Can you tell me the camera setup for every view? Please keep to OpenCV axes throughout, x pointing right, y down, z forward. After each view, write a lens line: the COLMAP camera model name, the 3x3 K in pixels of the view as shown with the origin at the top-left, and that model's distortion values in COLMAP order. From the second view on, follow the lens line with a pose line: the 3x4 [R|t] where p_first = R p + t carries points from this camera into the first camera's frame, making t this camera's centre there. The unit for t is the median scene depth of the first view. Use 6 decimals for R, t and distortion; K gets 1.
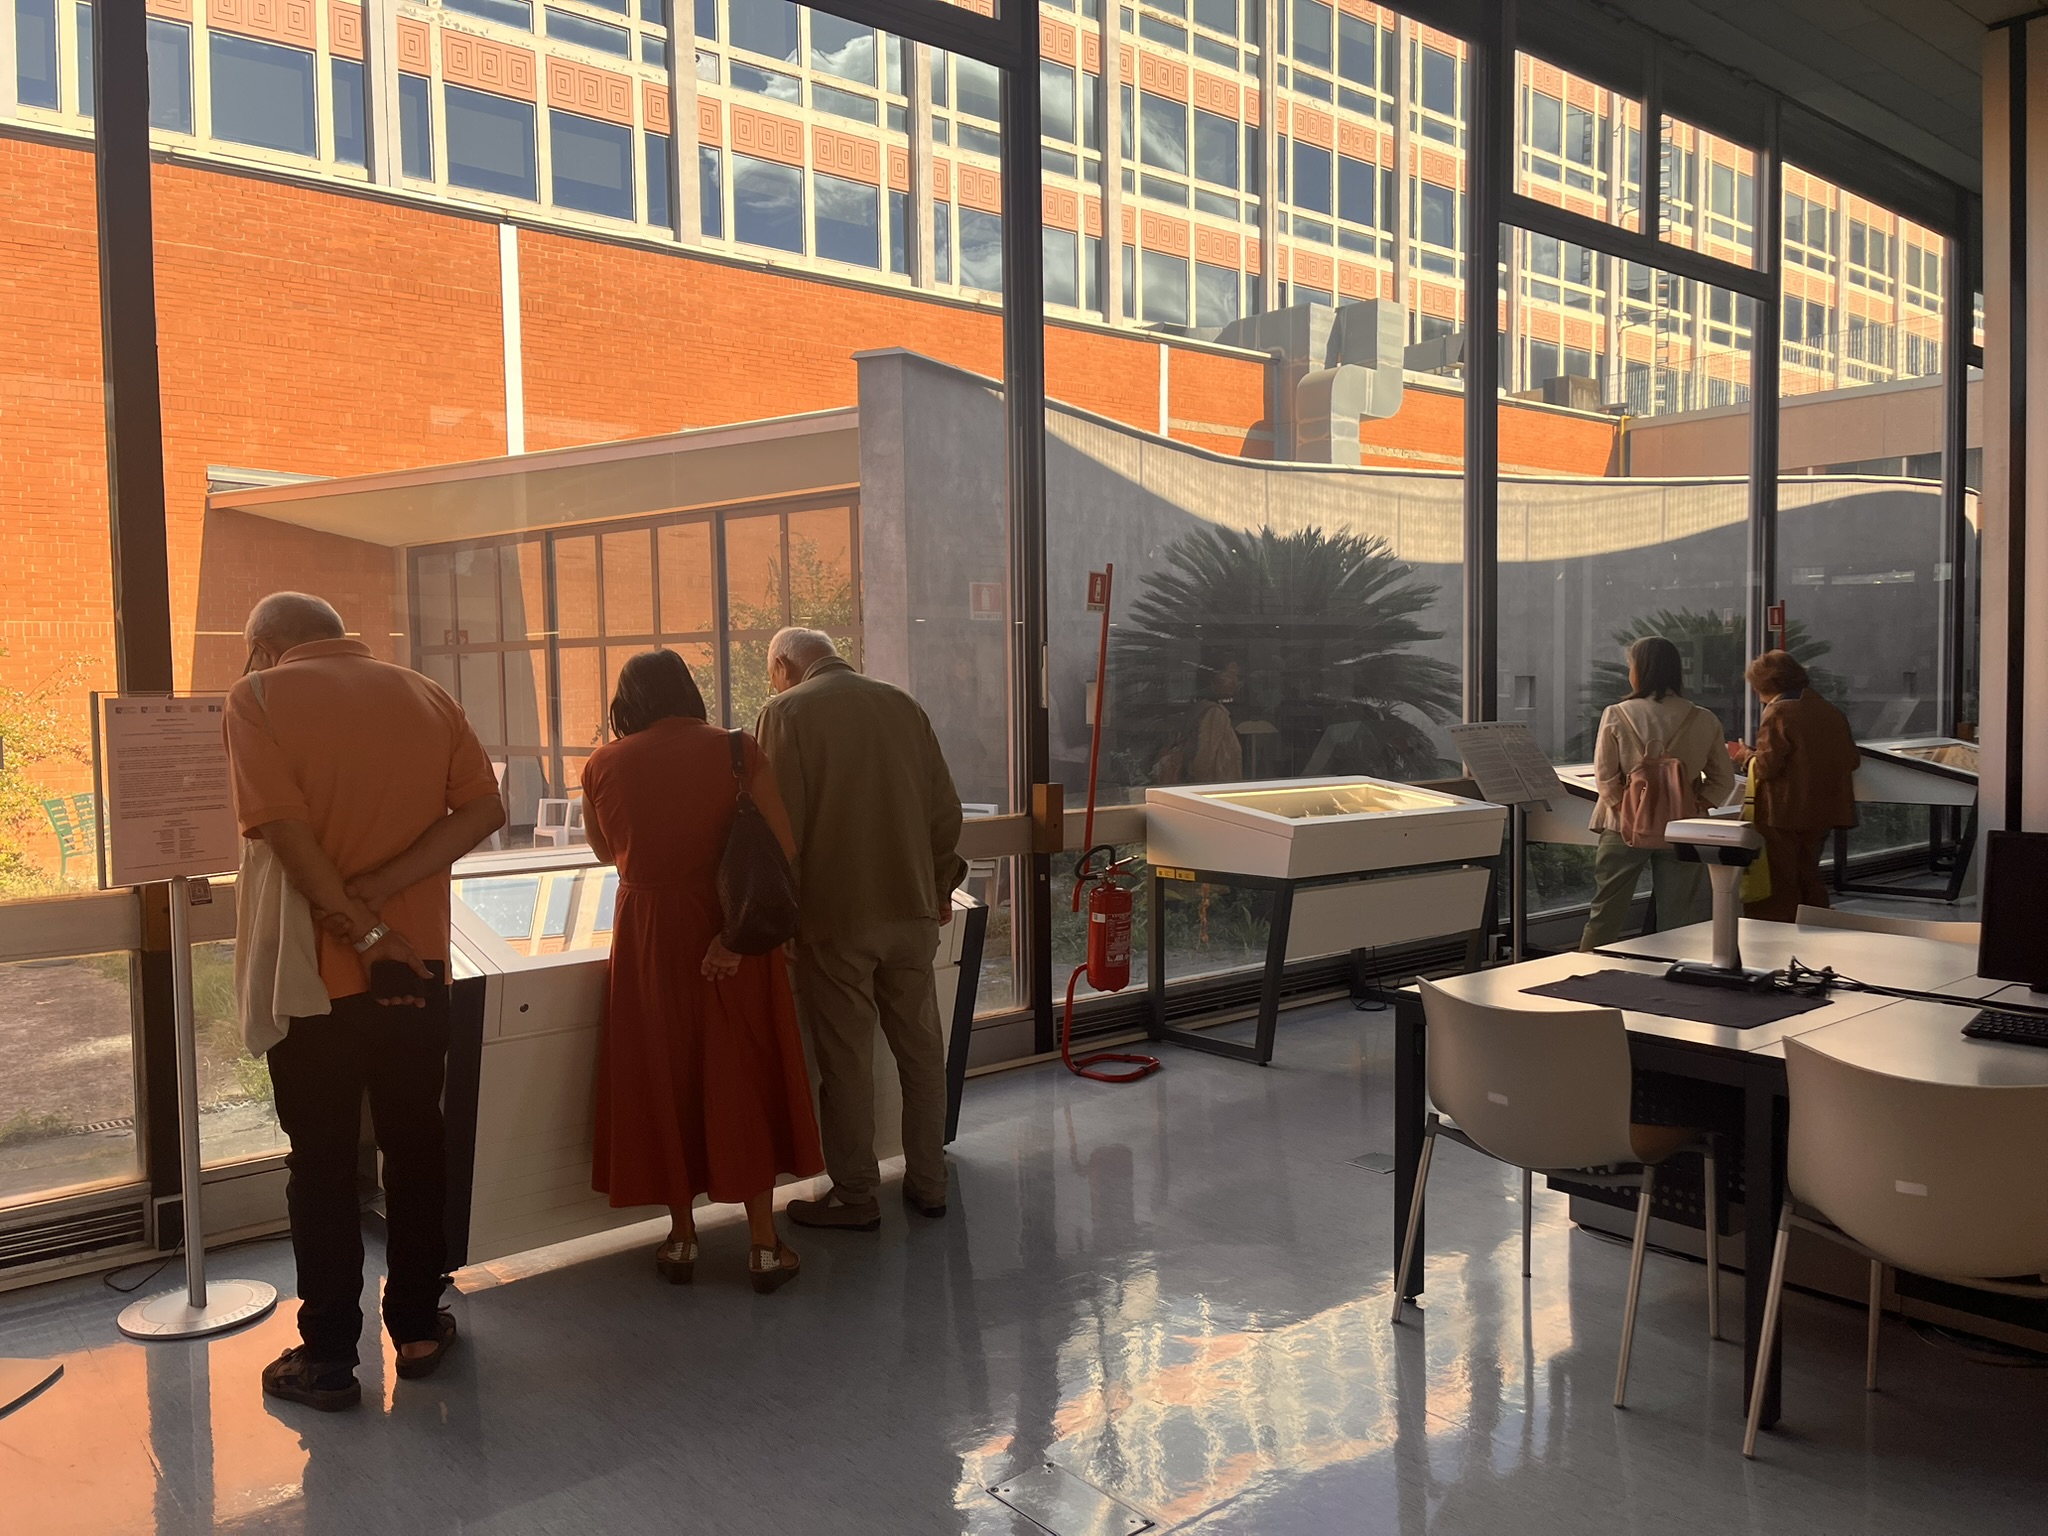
lens RADIAL K [[1578.2, 0, 1021.8], [0, 1578.2, 753.9], [0, 0, 1]] dist [0.068748, -0.060551]
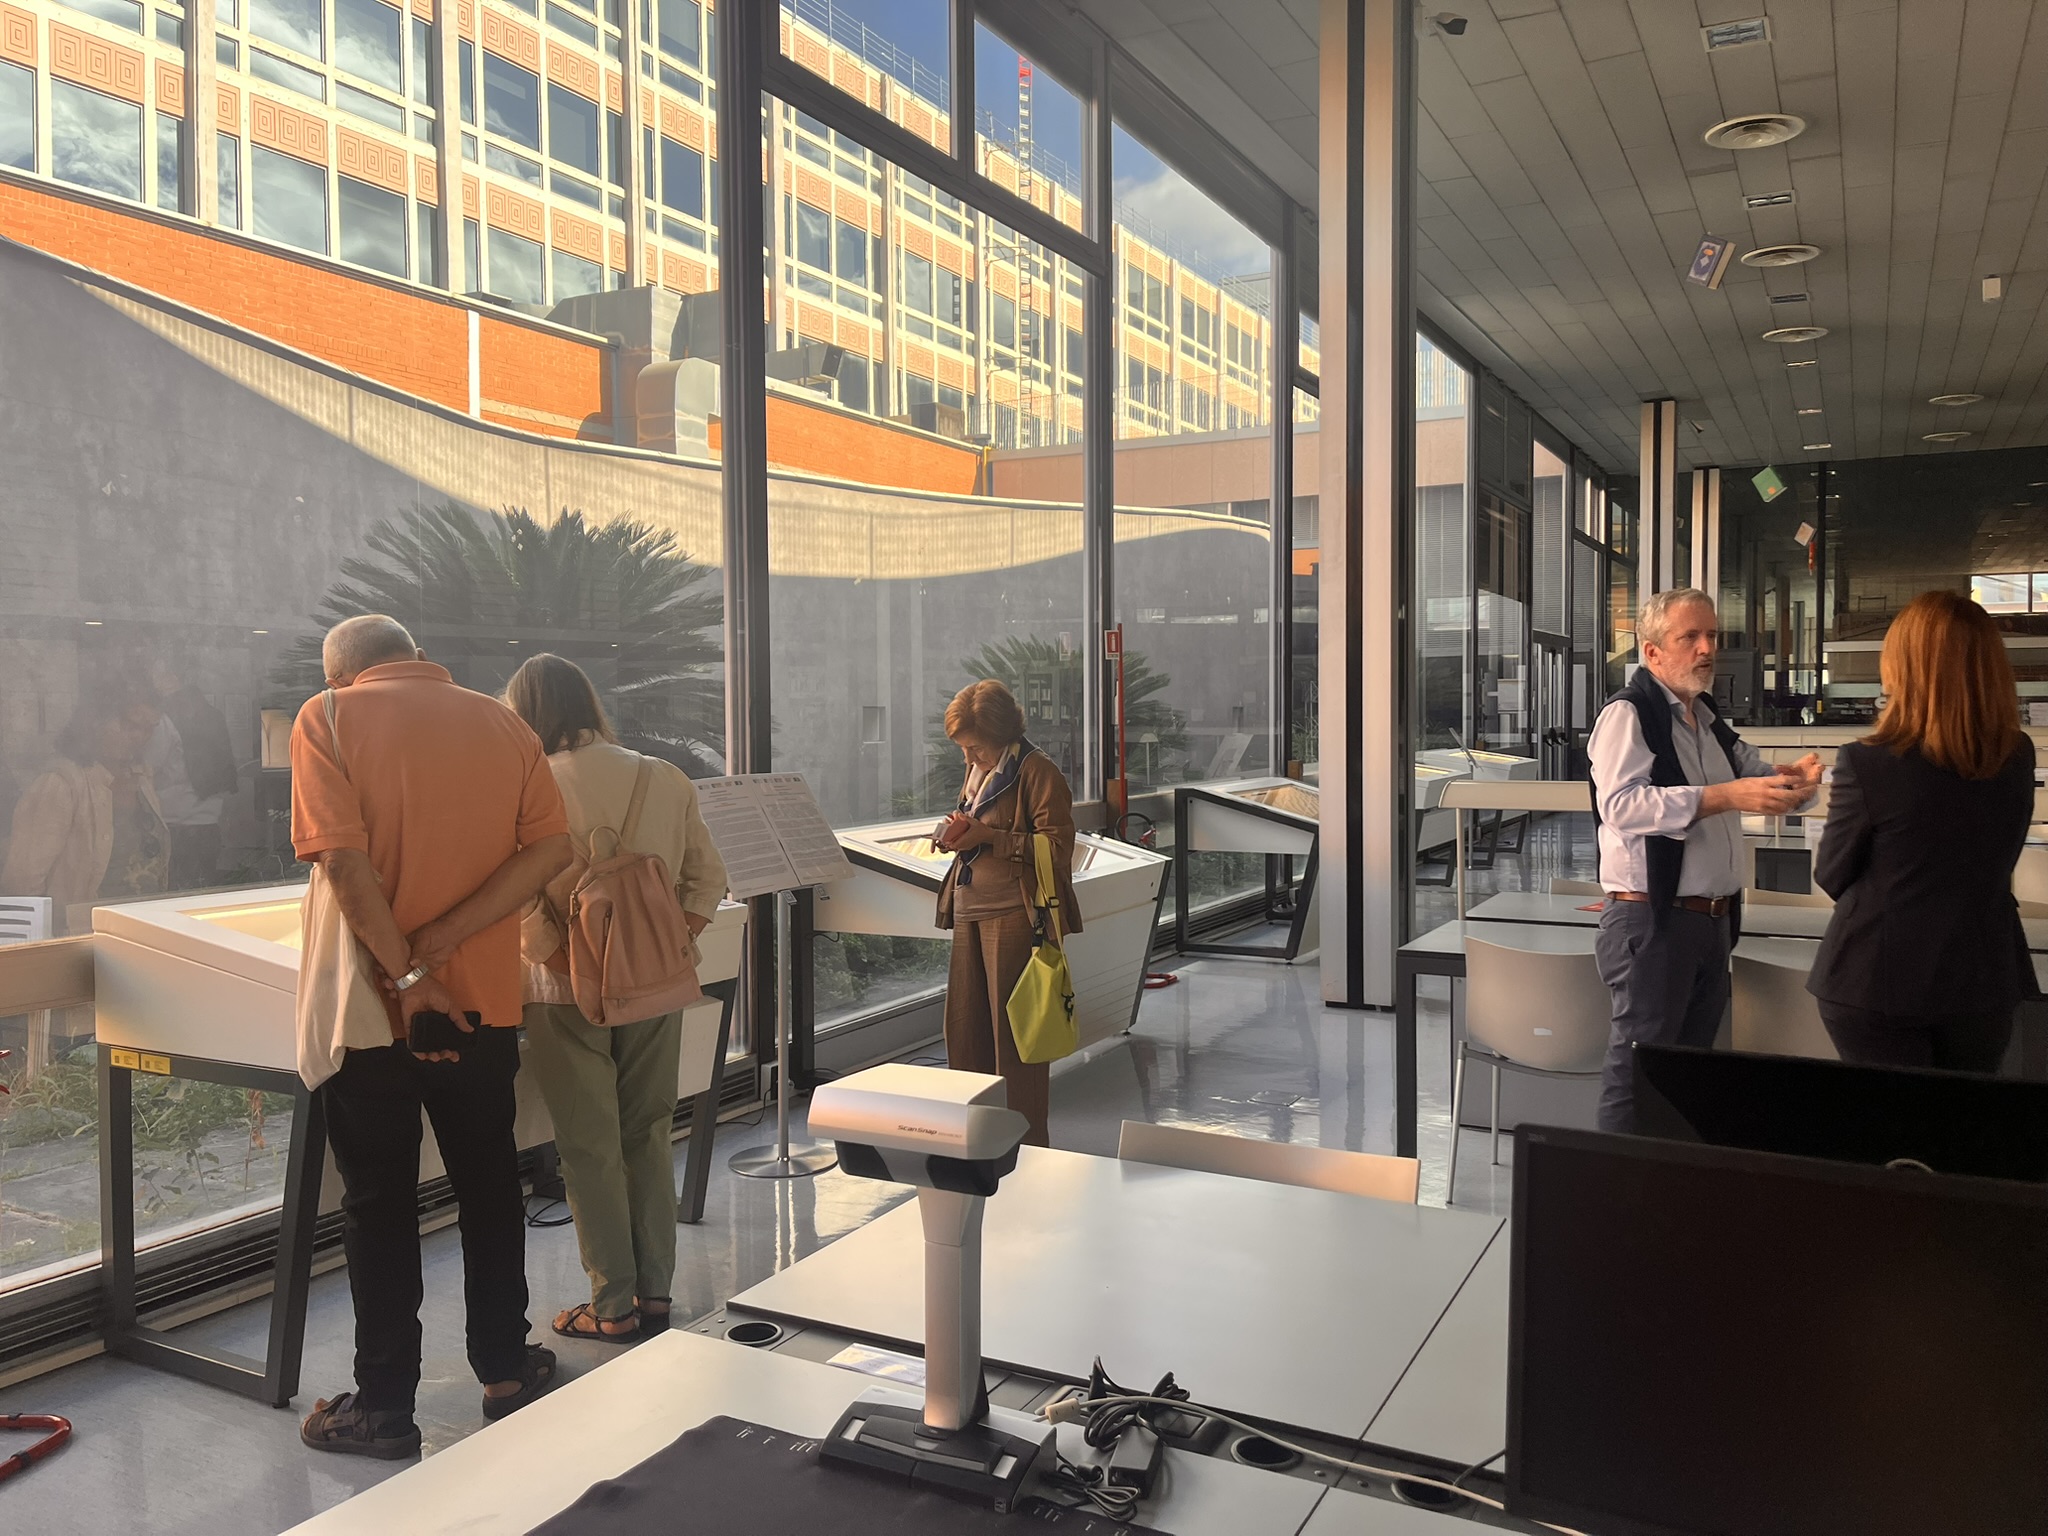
lens RADIAL K [[1578.2, 0, 1028.8], [0, 1578.2, 760.5], [0, 0, 1]] dist [0.068748, -0.060551]
pose [[0.929409, -0.003881, 0.369030, 0.049401], [0.008238, 0.999914, -0.010231, -0.005757], [-0.368959, 0.012549, 0.929361, 0.097140]]
